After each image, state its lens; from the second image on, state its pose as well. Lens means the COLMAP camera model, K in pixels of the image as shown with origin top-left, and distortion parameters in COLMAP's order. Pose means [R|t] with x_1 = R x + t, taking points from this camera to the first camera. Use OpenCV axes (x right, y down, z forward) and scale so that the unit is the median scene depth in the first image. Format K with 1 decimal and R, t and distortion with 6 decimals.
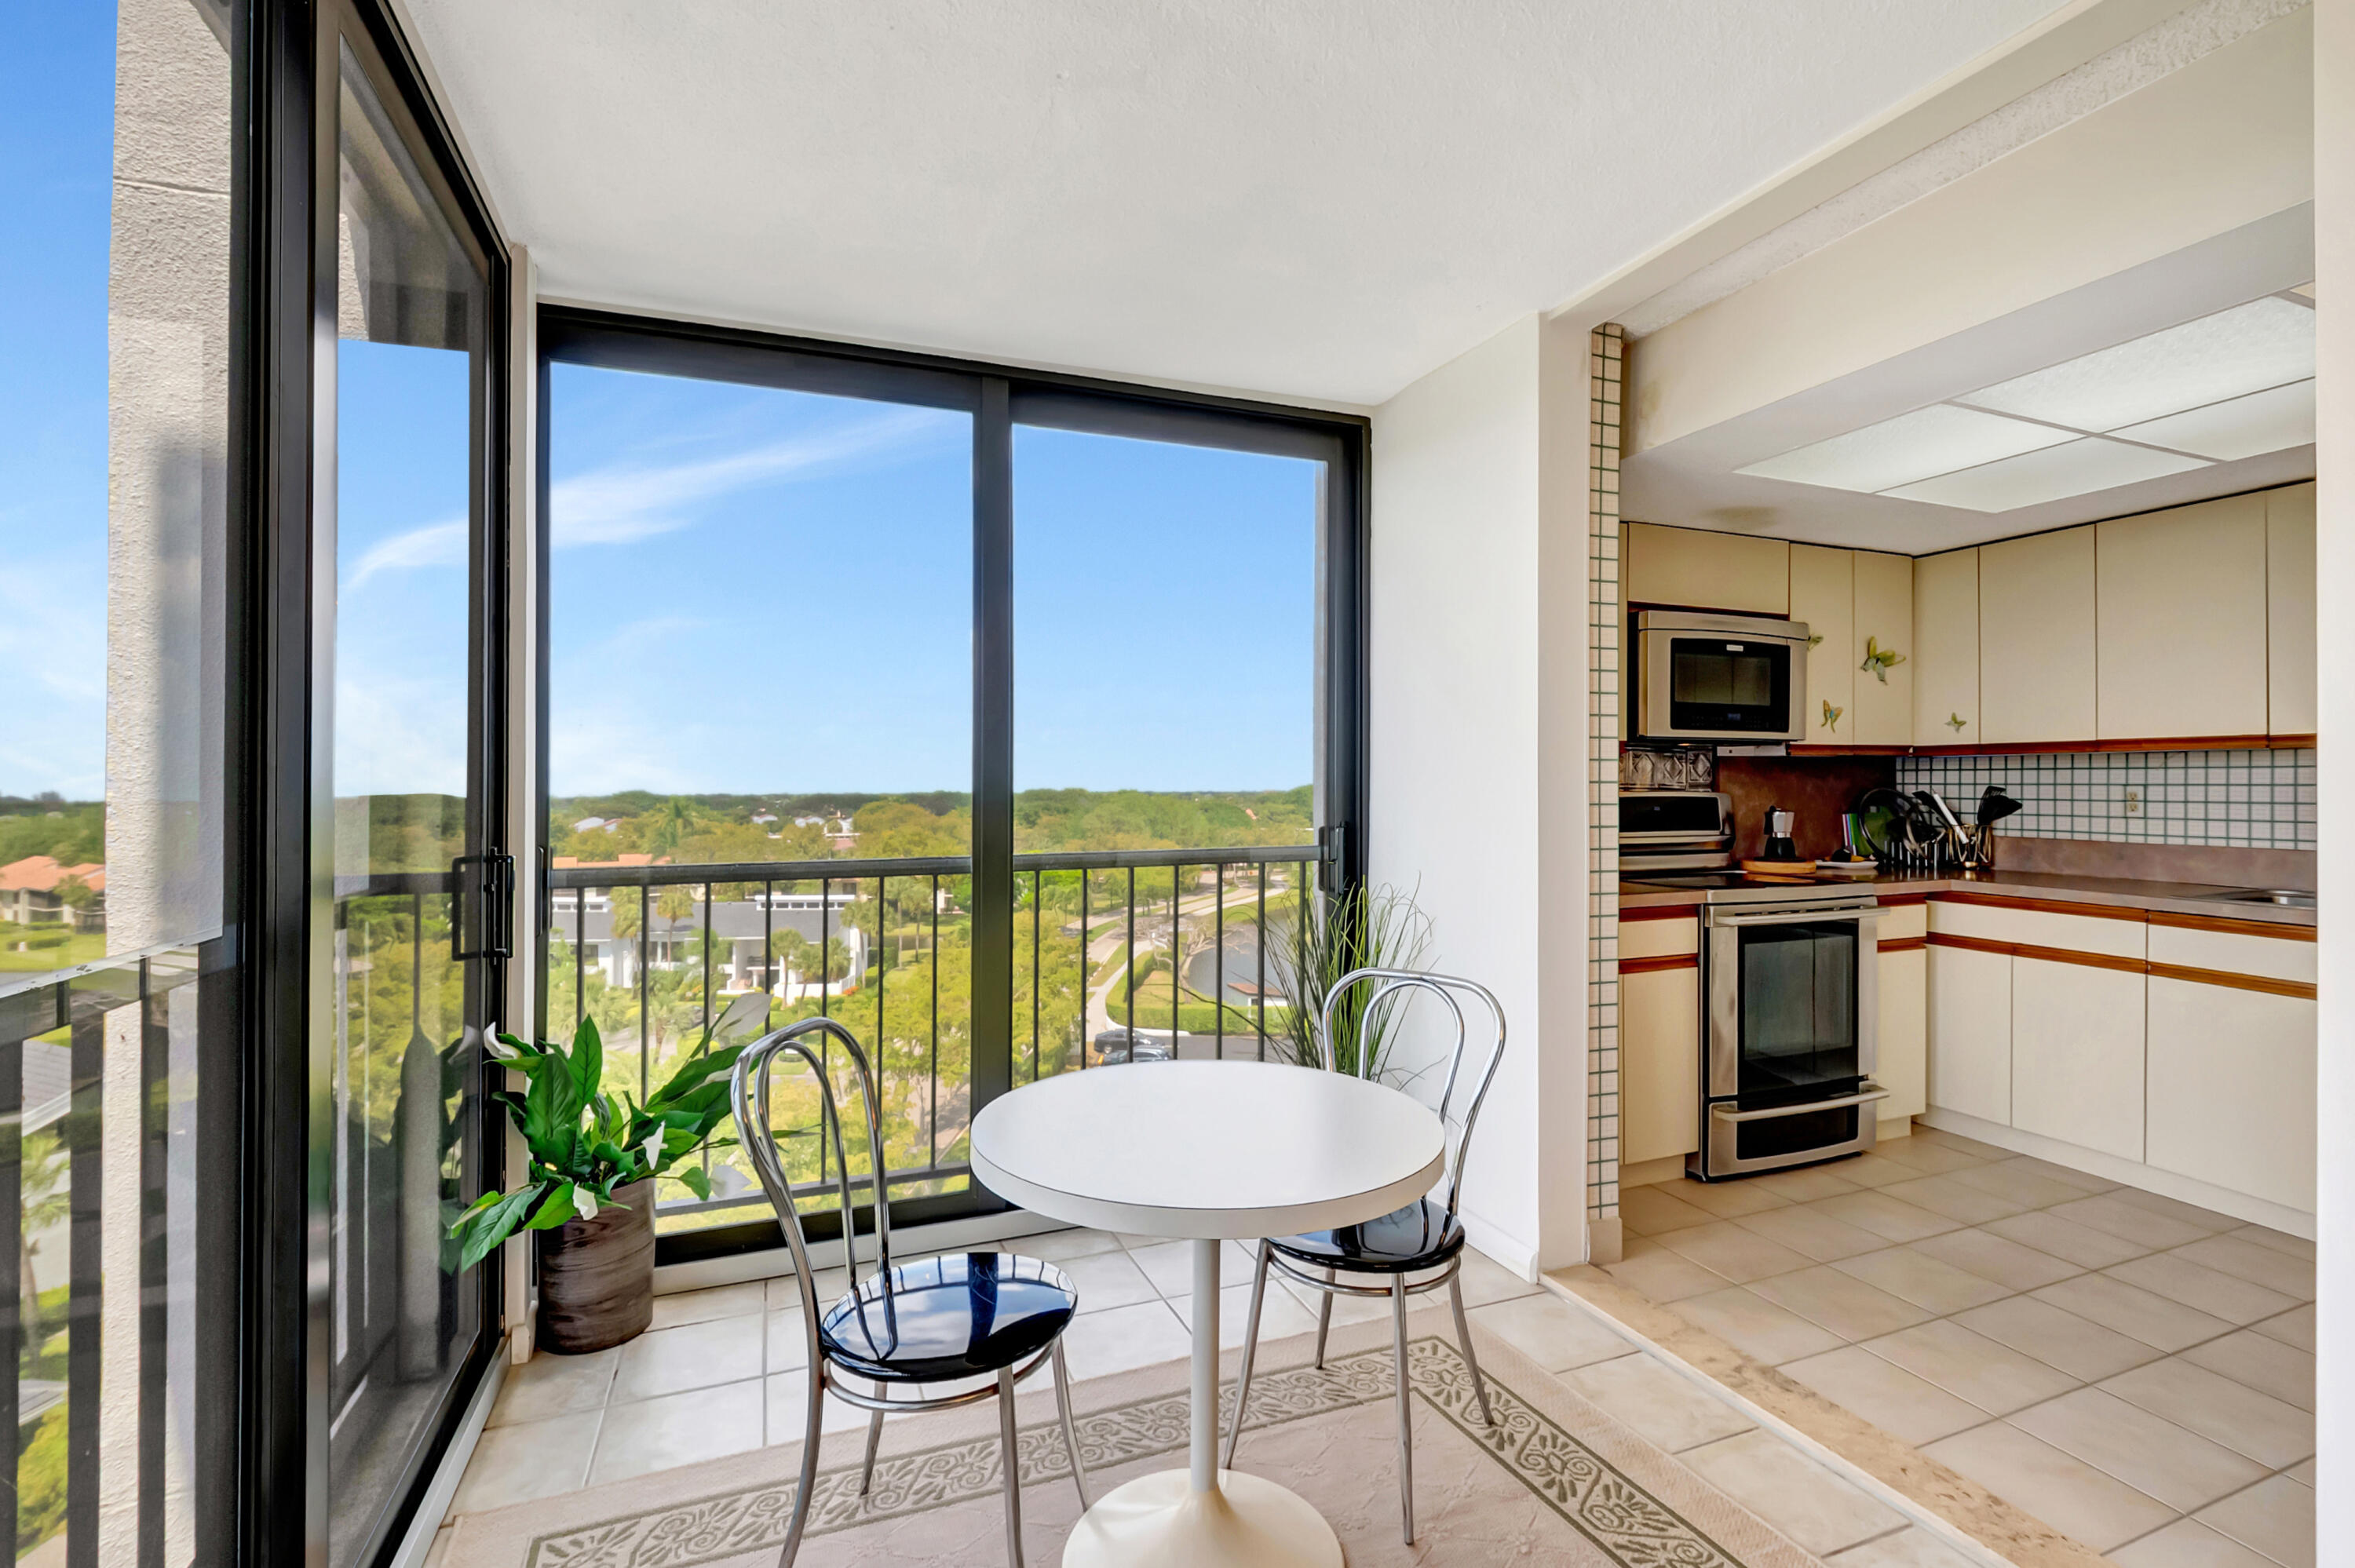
lens RADIAL K [[1070.2, 0, 1177.5], [0, 1070.2, 784.0], [0, 0, 1]] dist [0.001575, -0.018568]
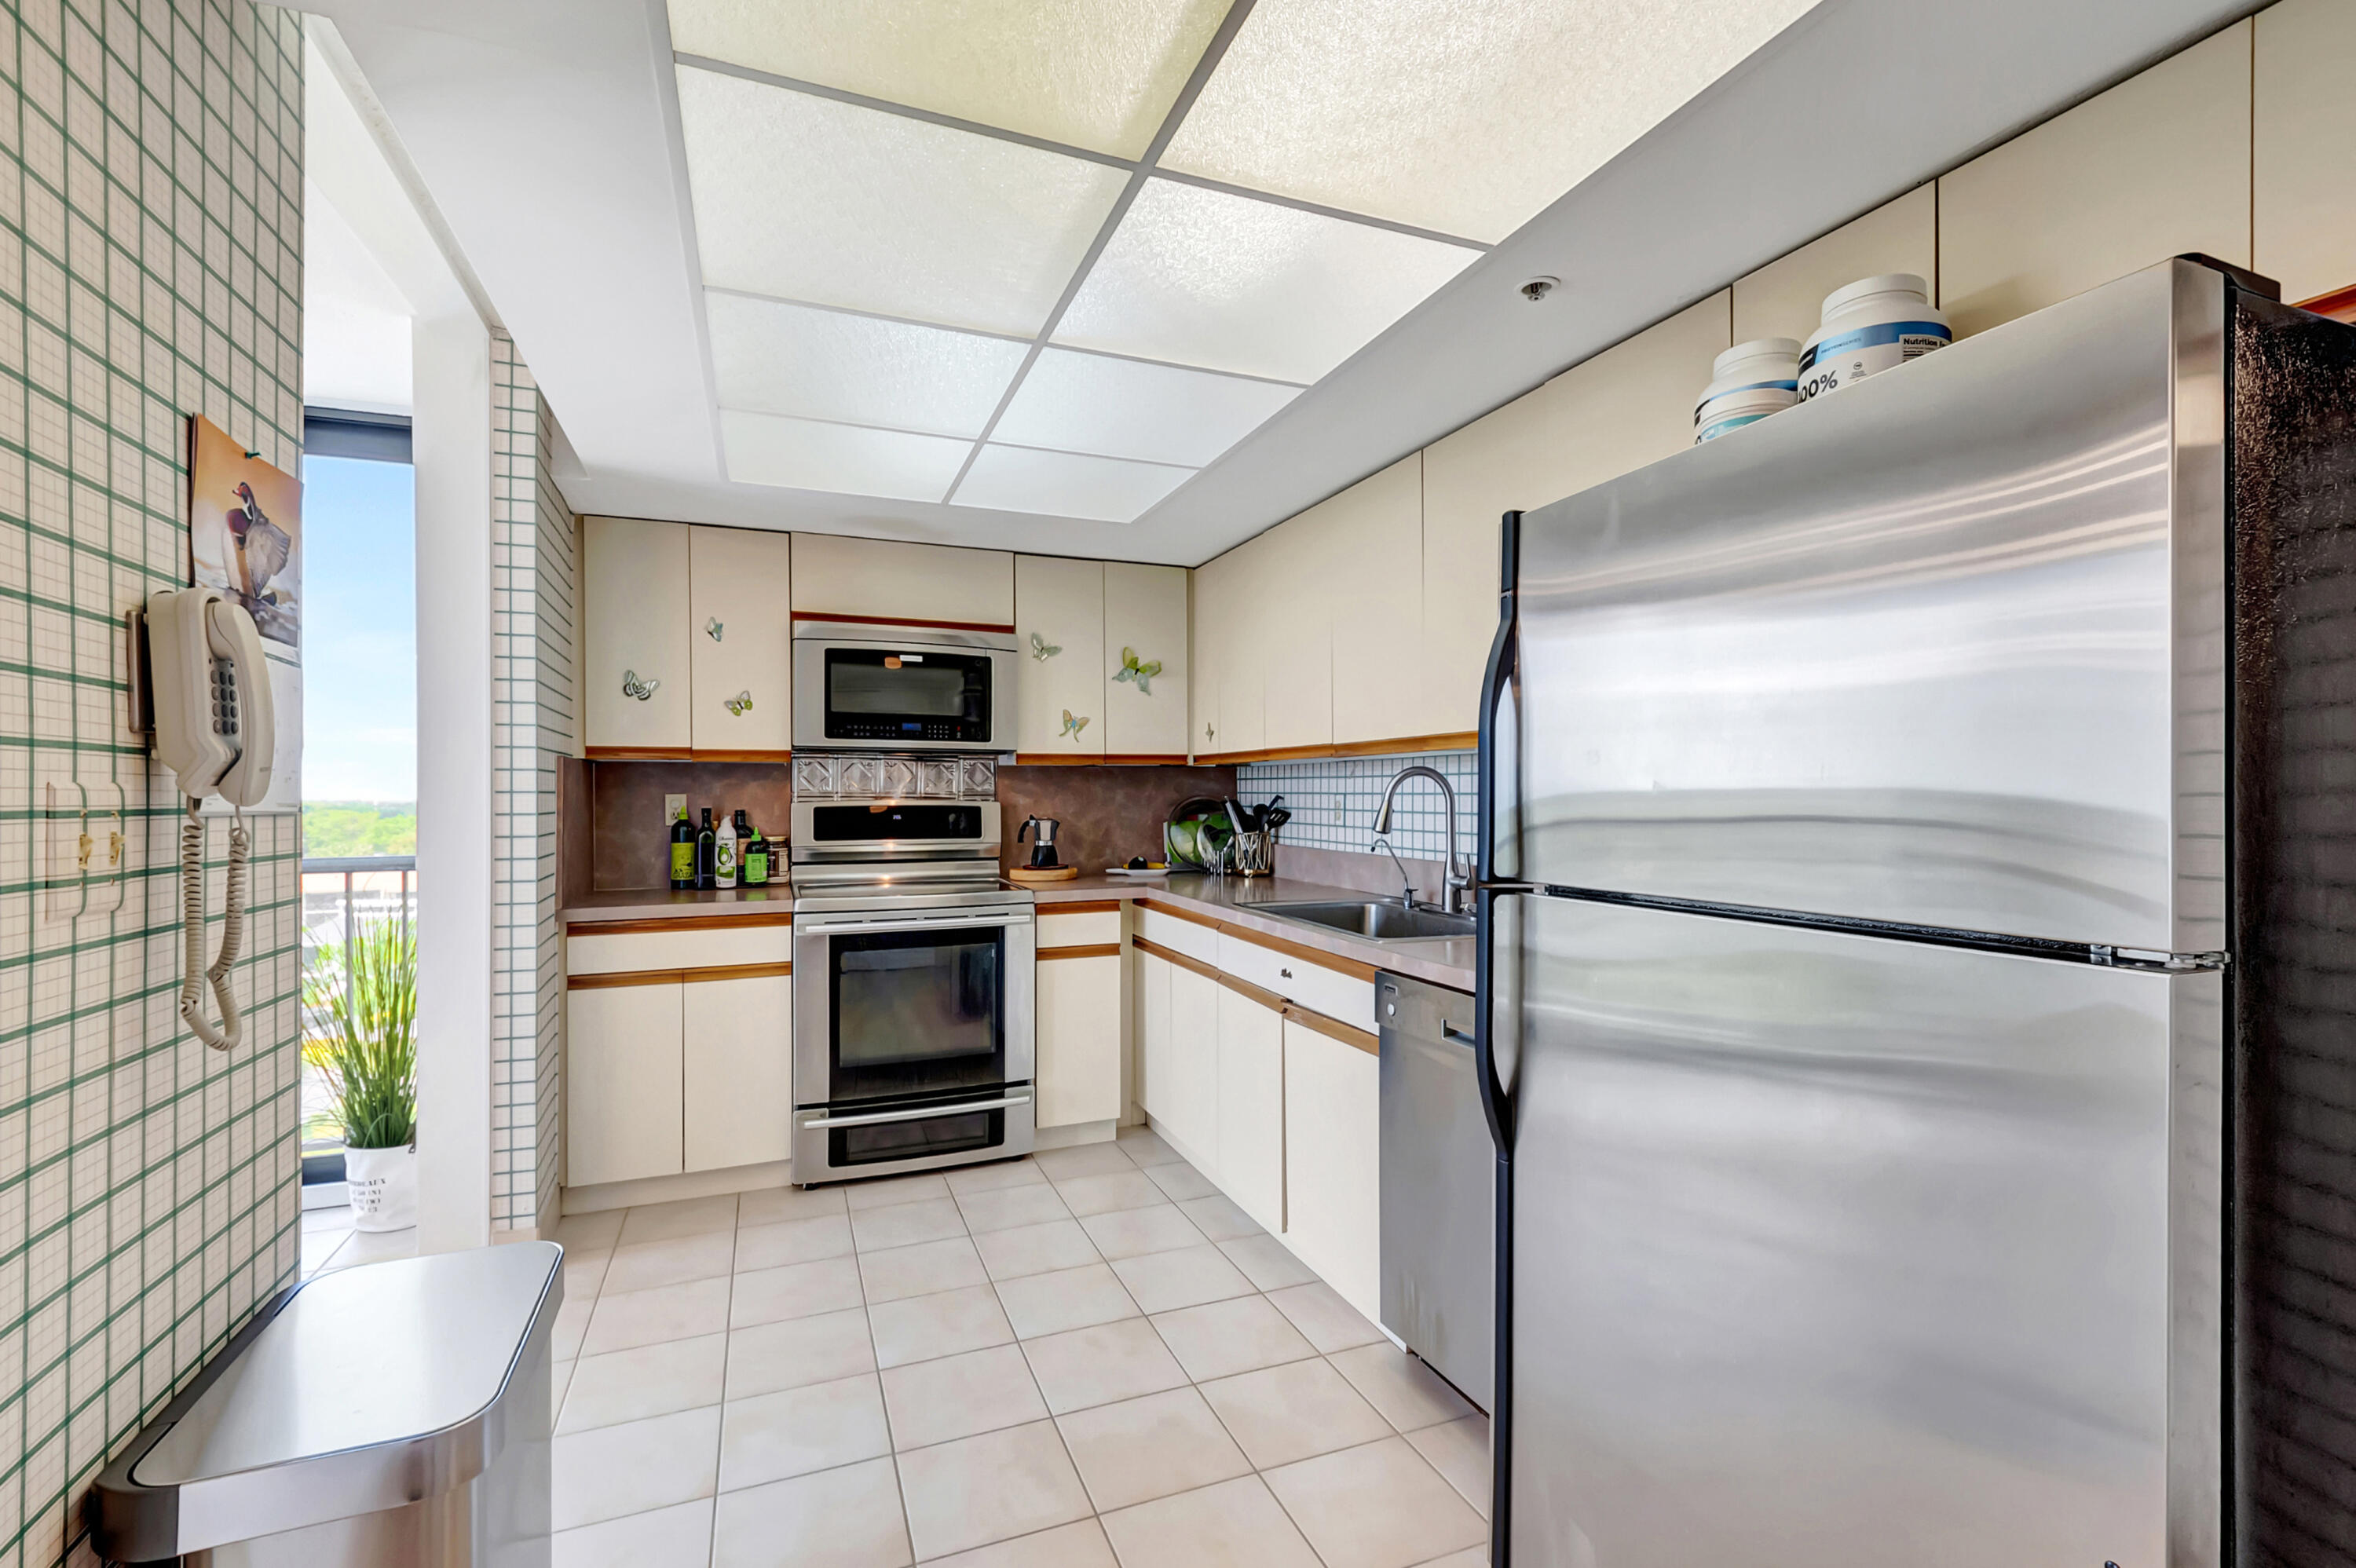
lens RADIAL K [[1052.8, 0, 1178.0], [0, 1052.8, 784.0], [0, 0, 1]] dist [-0.001221, -0.000291]
pose [[0.999896, 0.000164, 0.014455, 0.733210], [-0.000066, 0.999977, -0.006779, -0.001609], [-0.014456, 0.006777, 0.999873, -0.000711]]
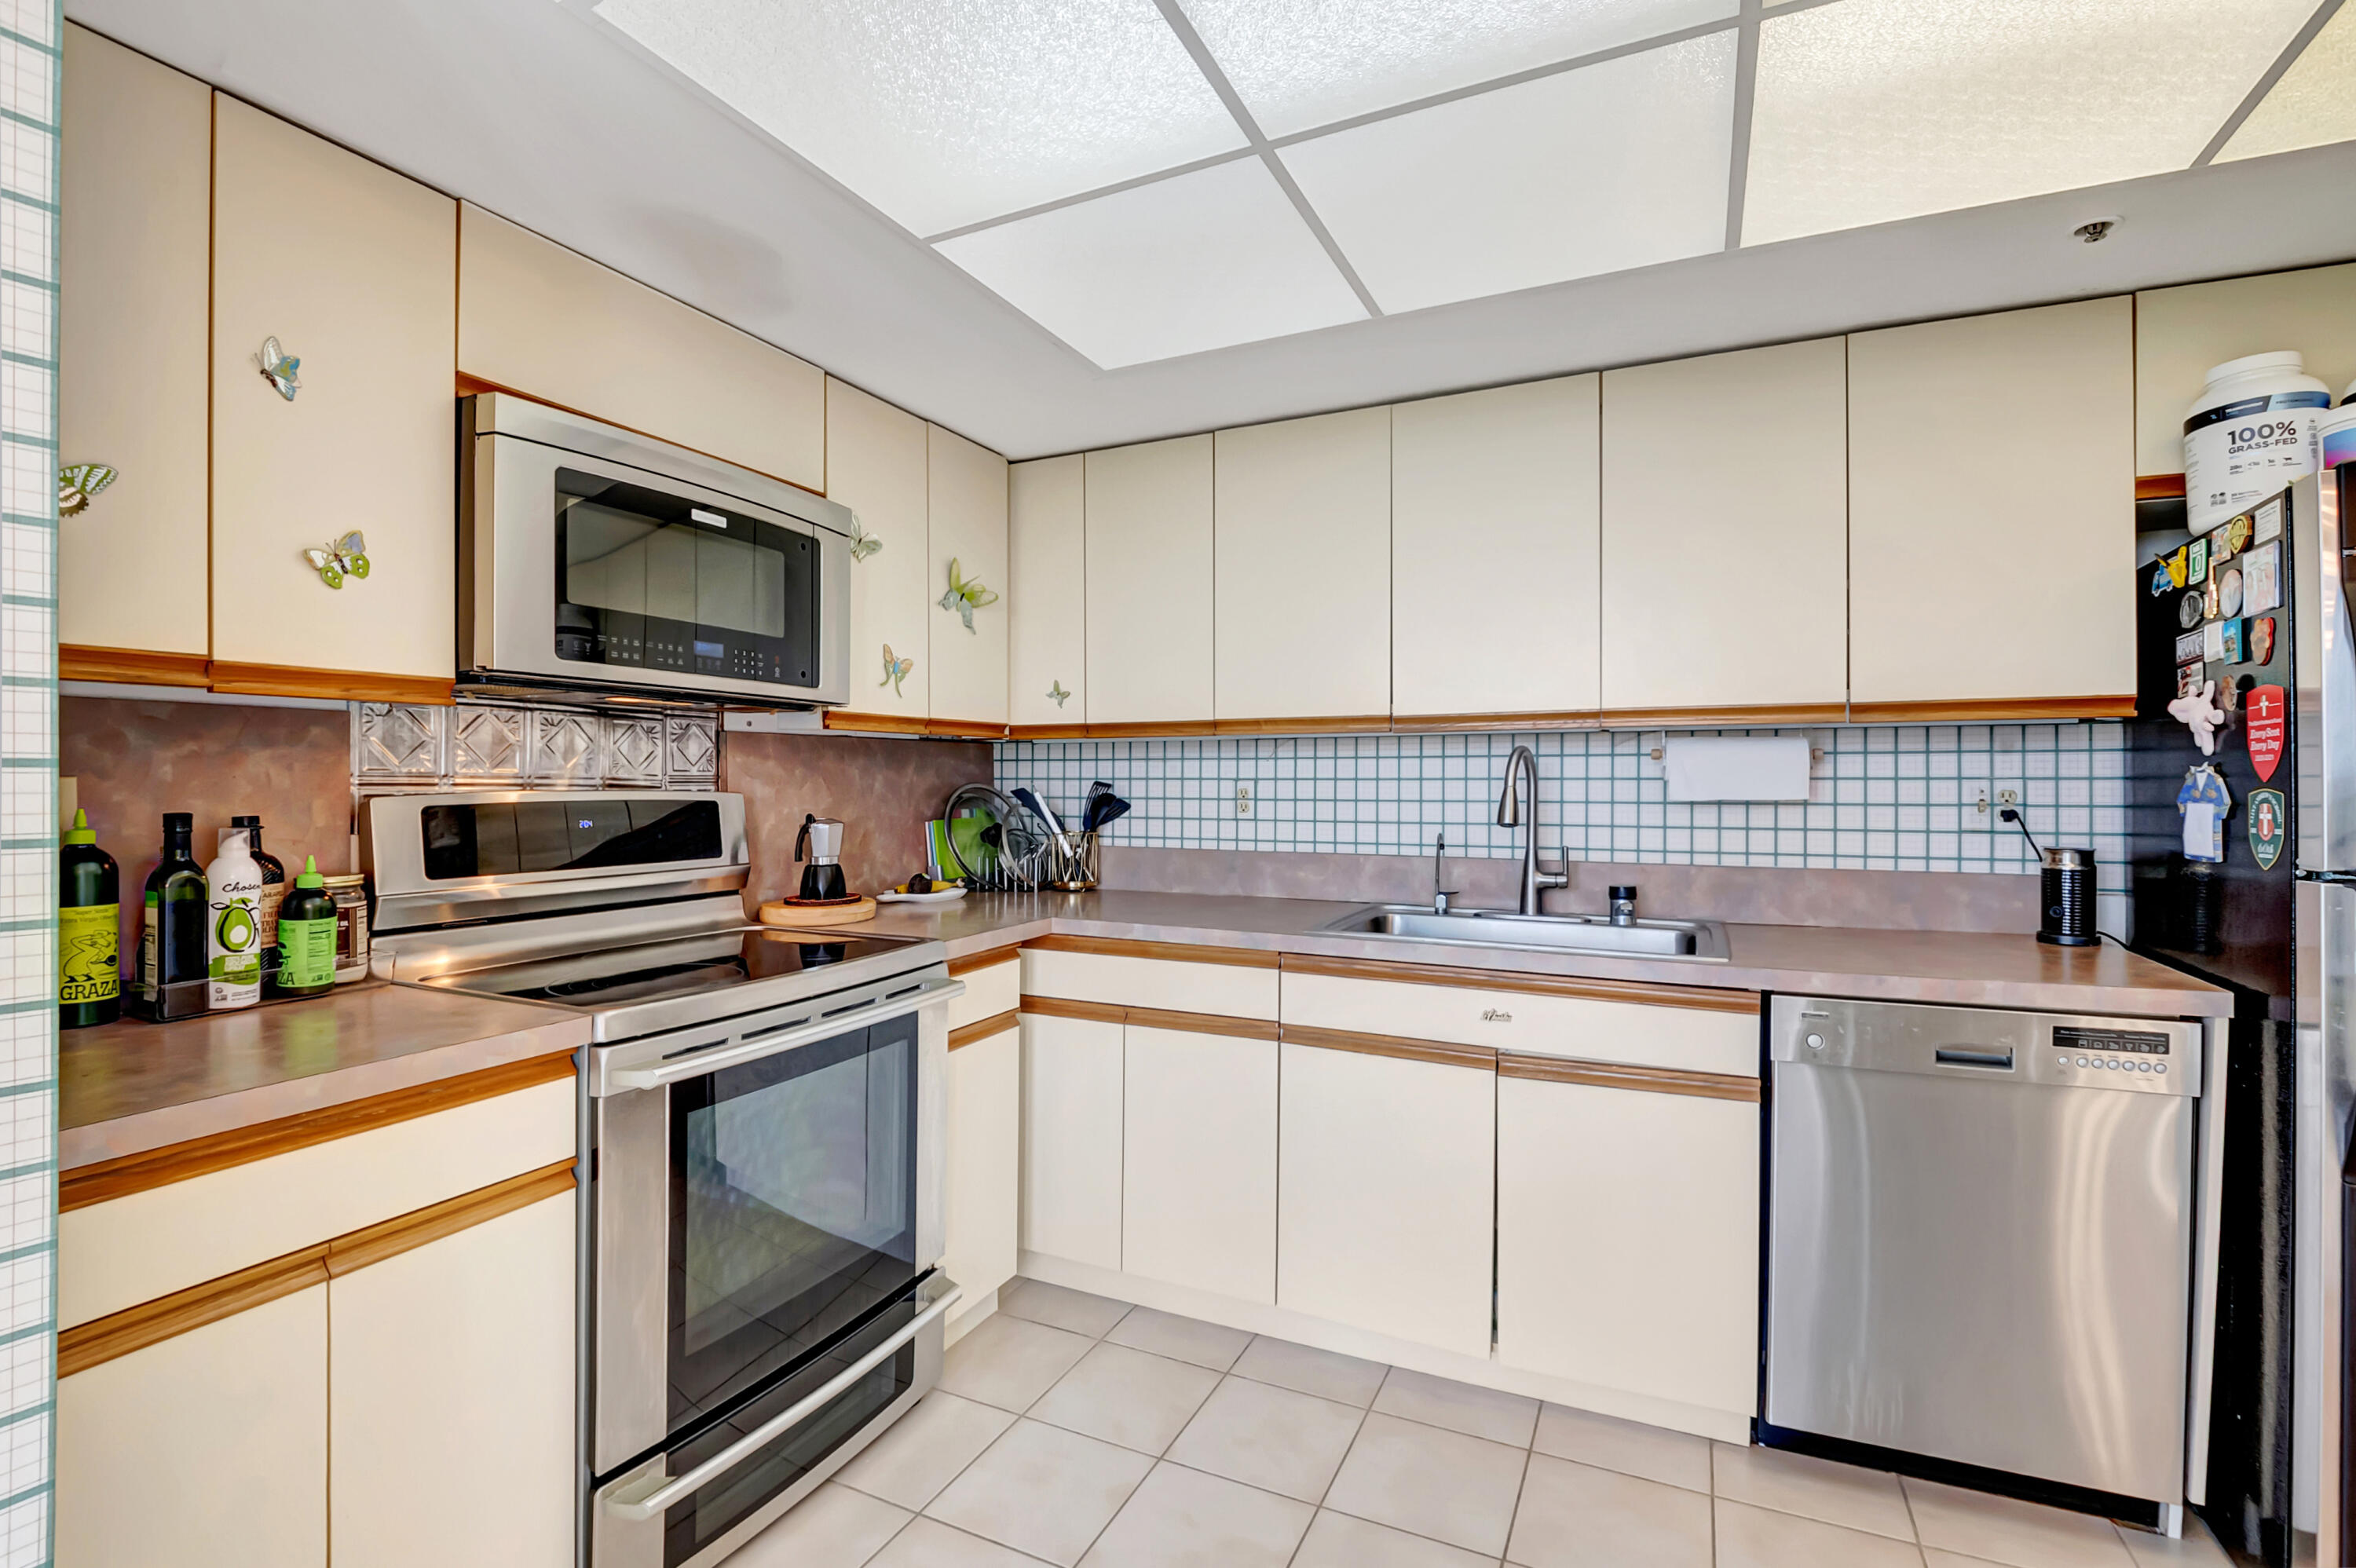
lens RADIAL K [[1051.3, 0, 1196.3], [0, 1051.3, 783.4], [0, 0, 1]] dist [-0.023352, 0.000367]
pose [[0.730220, -0.001913, 0.683210, 0.331752], [0.000183, 0.999997, 0.002603, 0.001938], [-0.683212, -0.001776, 0.730218, 0.441990]]
